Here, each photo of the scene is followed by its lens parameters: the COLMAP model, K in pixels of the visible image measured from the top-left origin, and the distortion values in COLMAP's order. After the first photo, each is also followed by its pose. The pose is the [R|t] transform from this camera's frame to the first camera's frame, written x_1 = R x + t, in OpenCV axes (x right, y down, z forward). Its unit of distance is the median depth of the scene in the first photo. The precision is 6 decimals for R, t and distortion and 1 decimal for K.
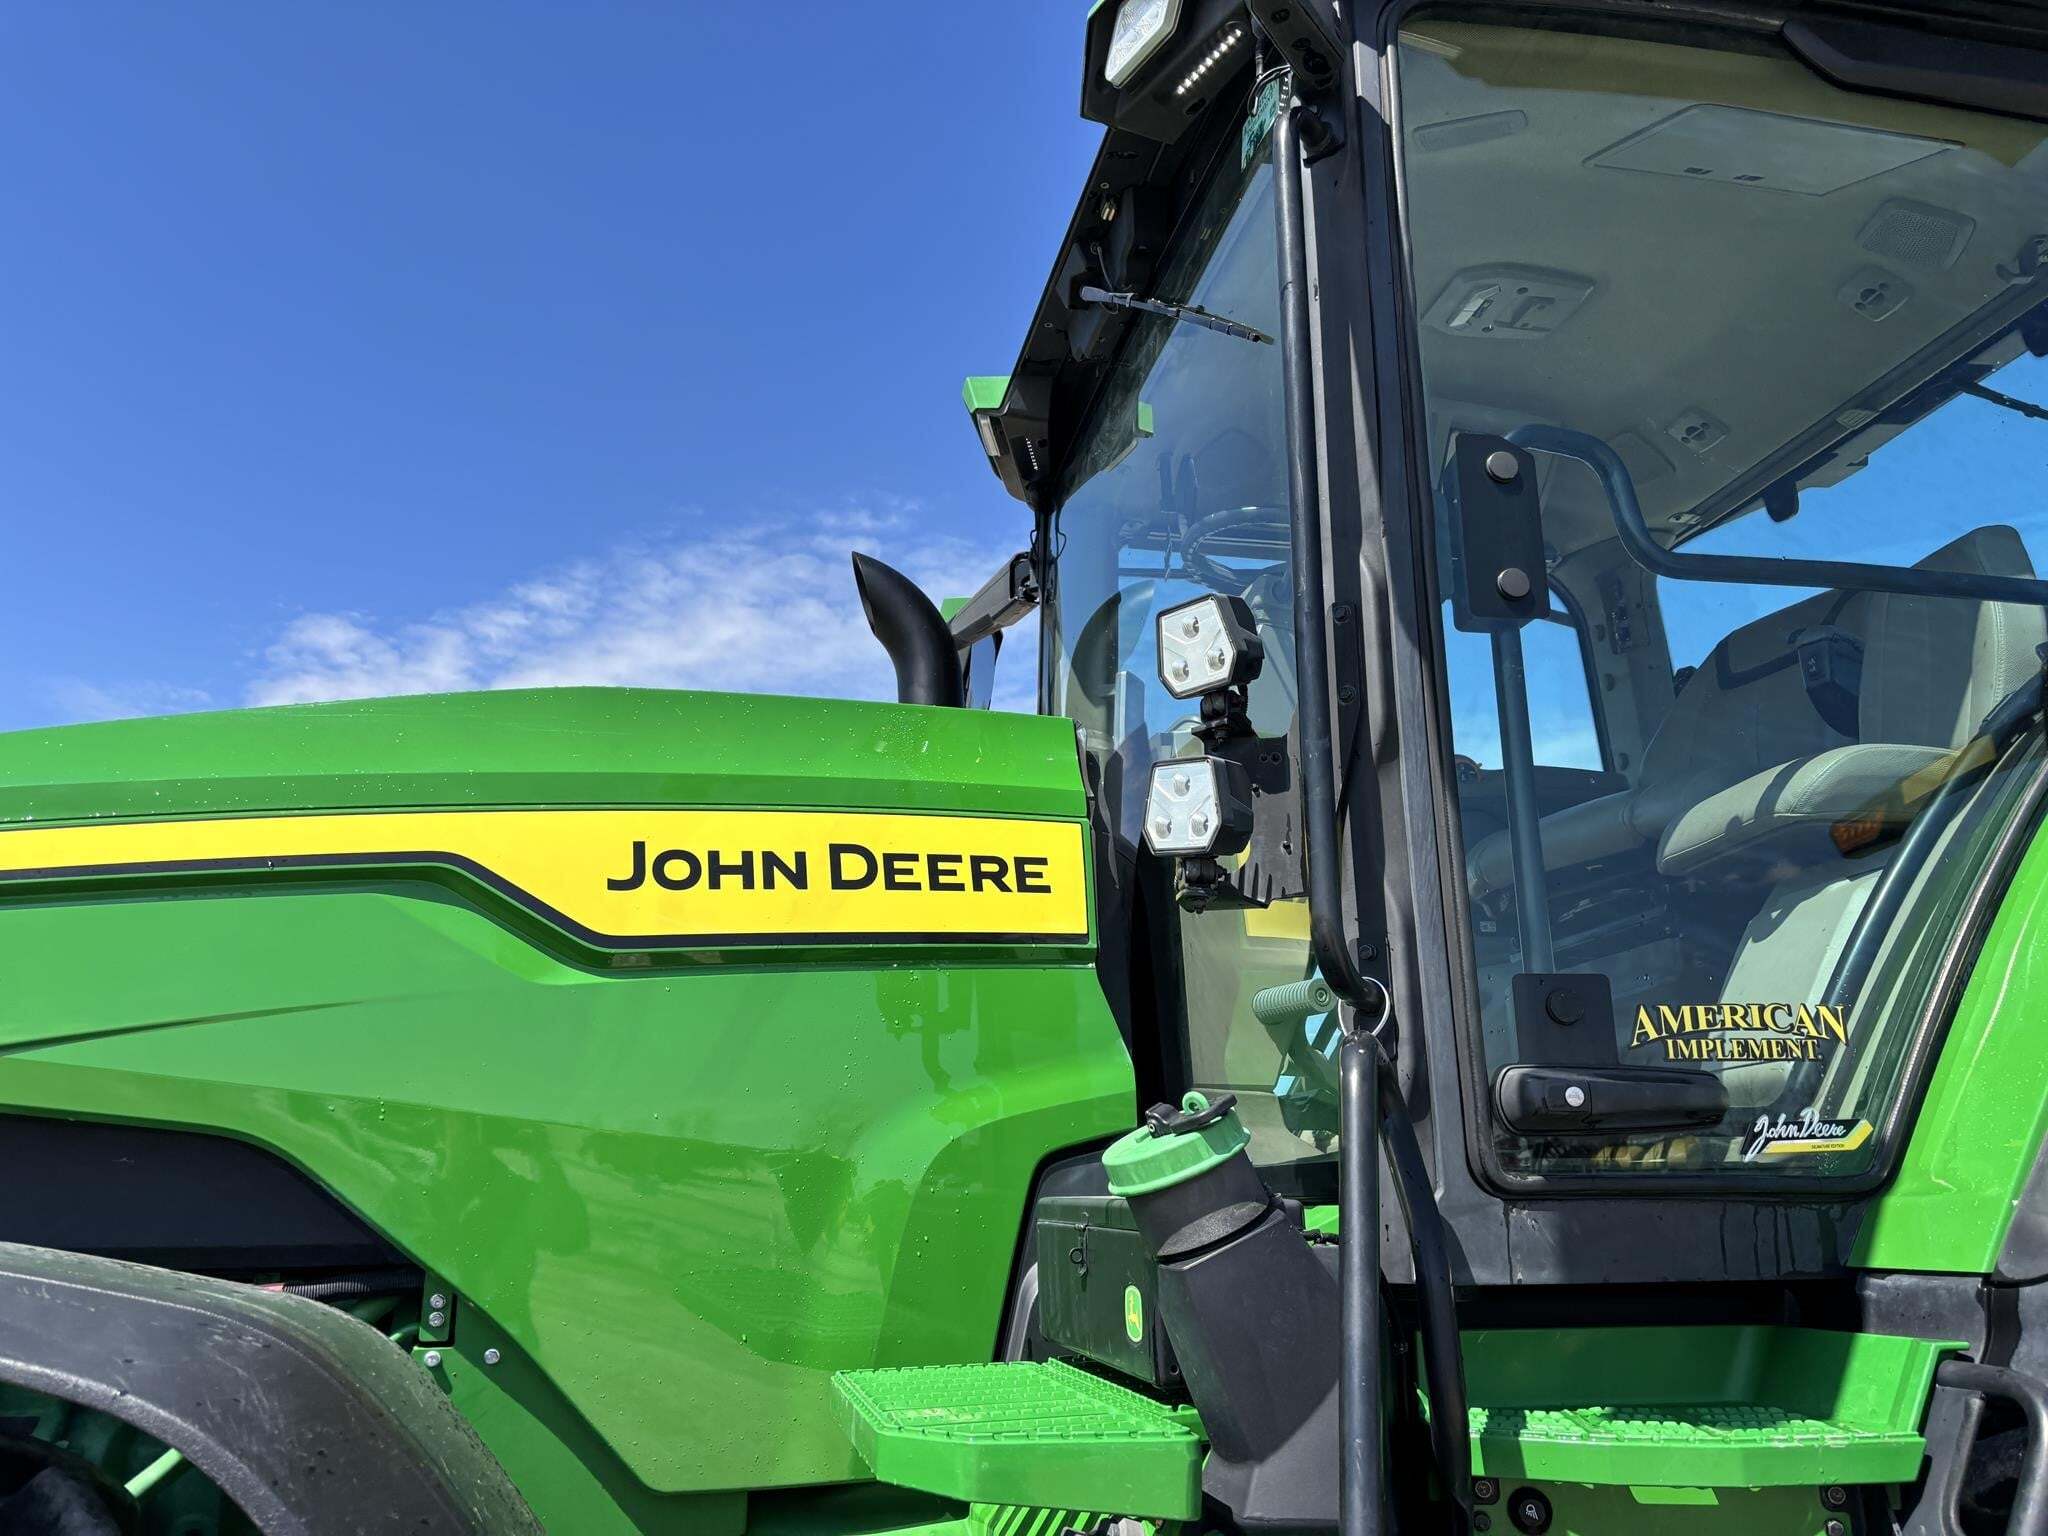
lens RADIAL K [[1544.1, 0, 1022.3], [0, 1544.1, 782.1], [0, 0, 1]] dist [0.014754, -0.022346]
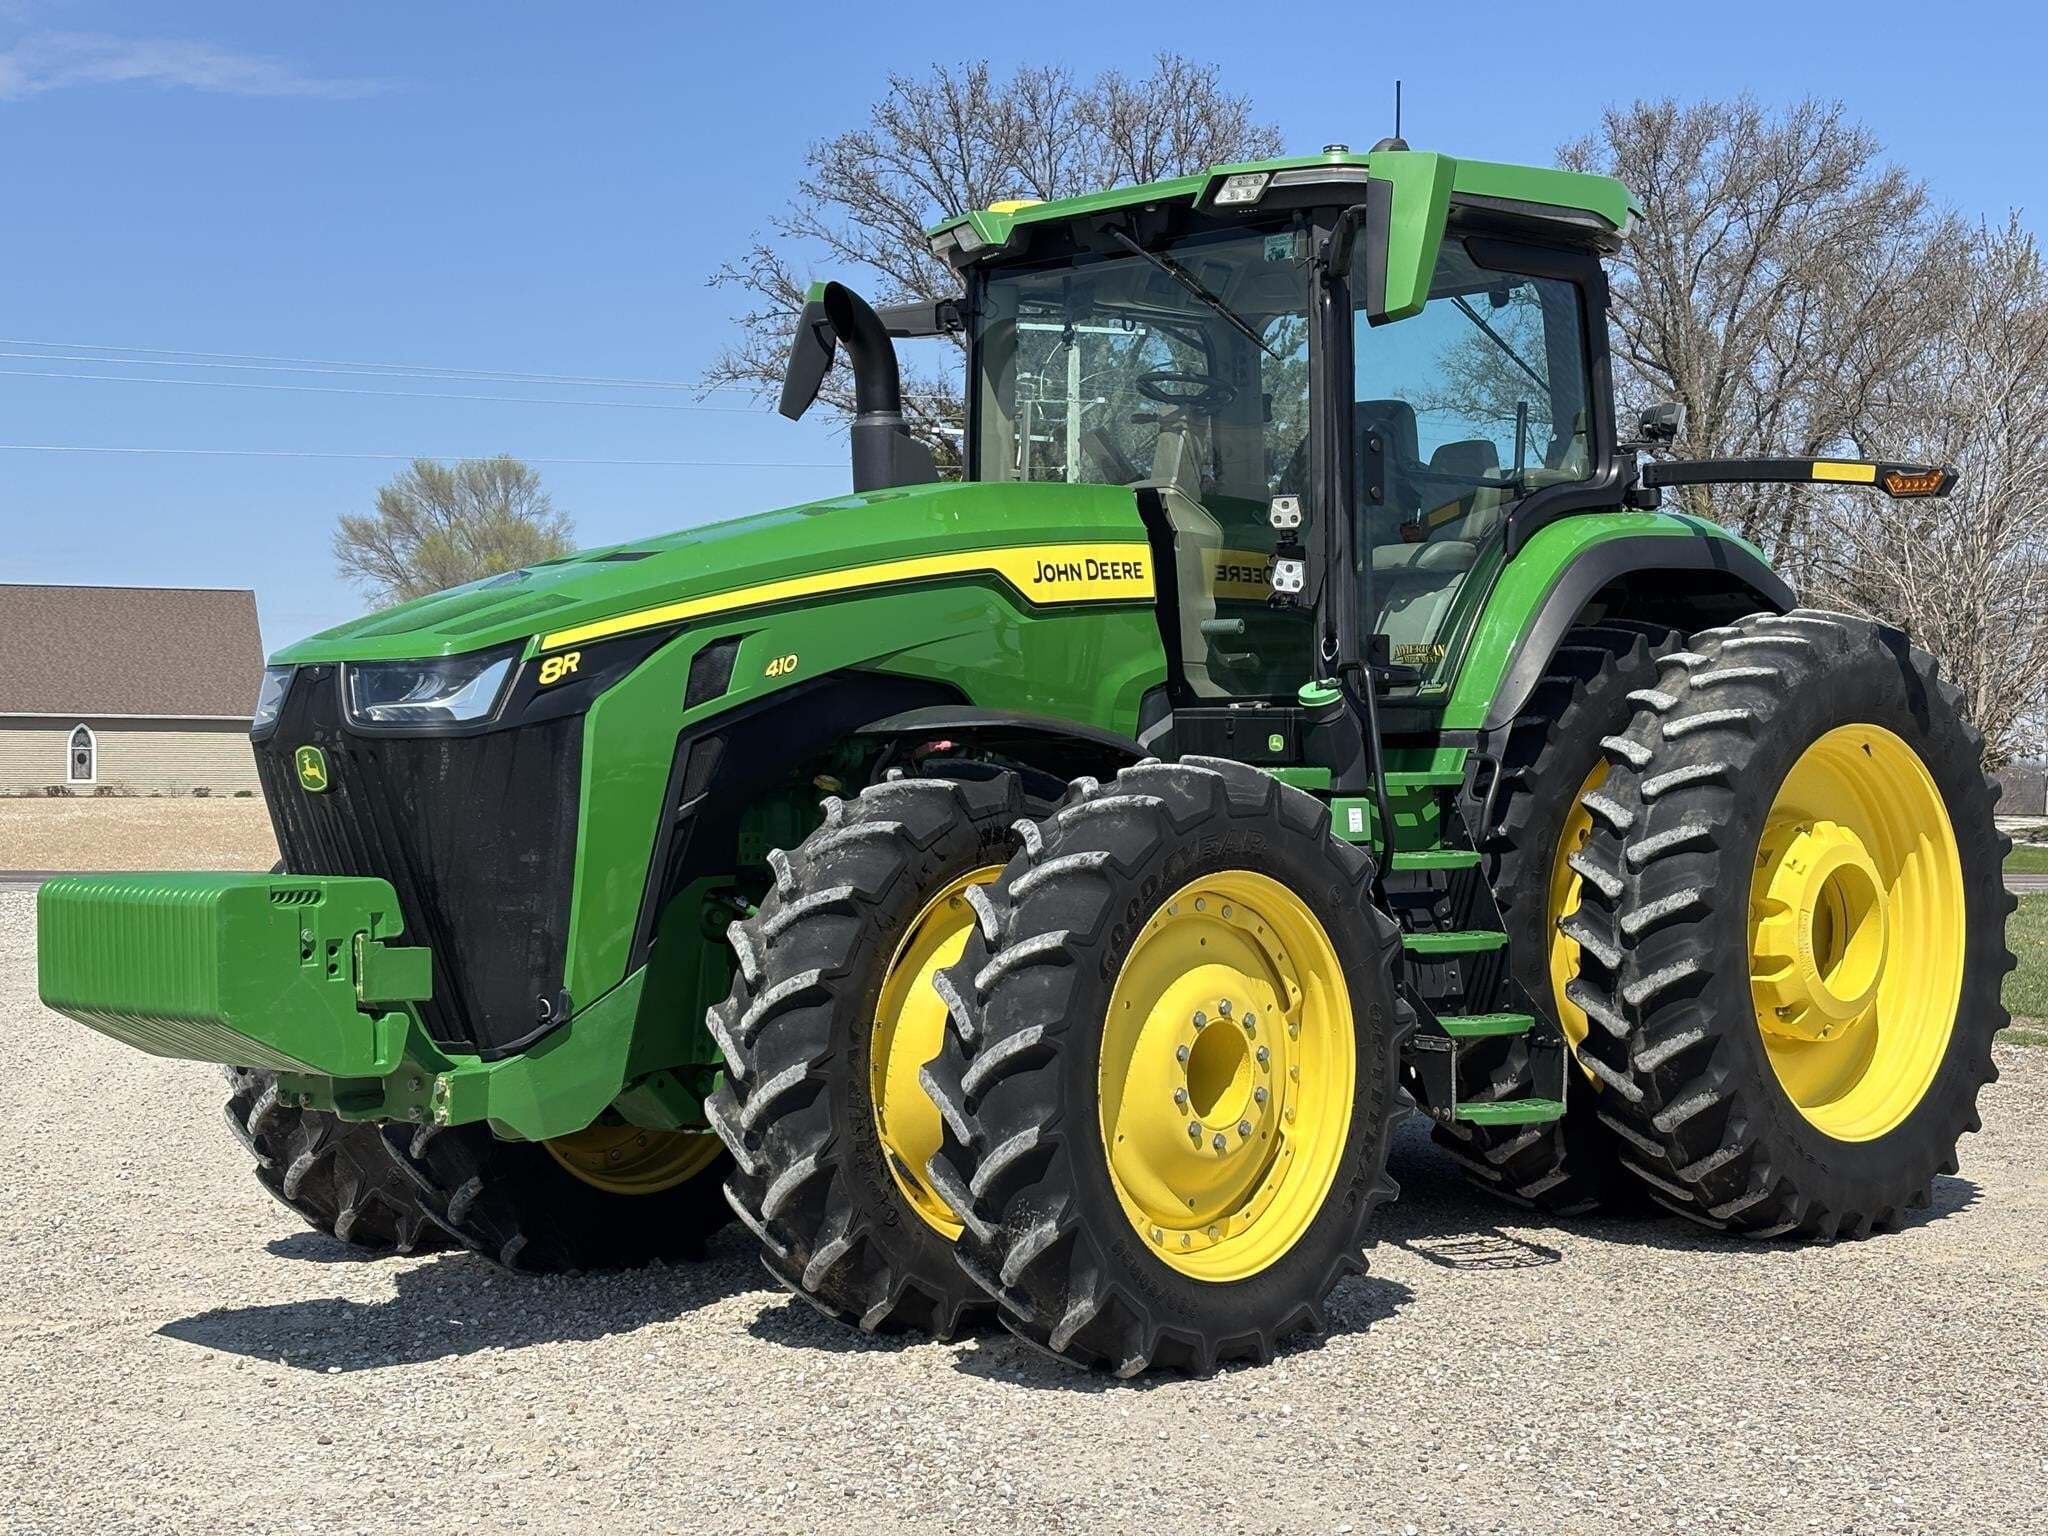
lens RADIAL K [[3258.3, 0, 1024.0], [0, 3258.3, 768.0], [0, 0, 1]] dist [0.348961, -0.061090]
pose [[0.813329, -0.011408, 0.581692, -0.087911], [-0.148121, 0.962804, 0.225986, -0.021619], [-0.562633, -0.269961, 0.781387, -0.081943]]
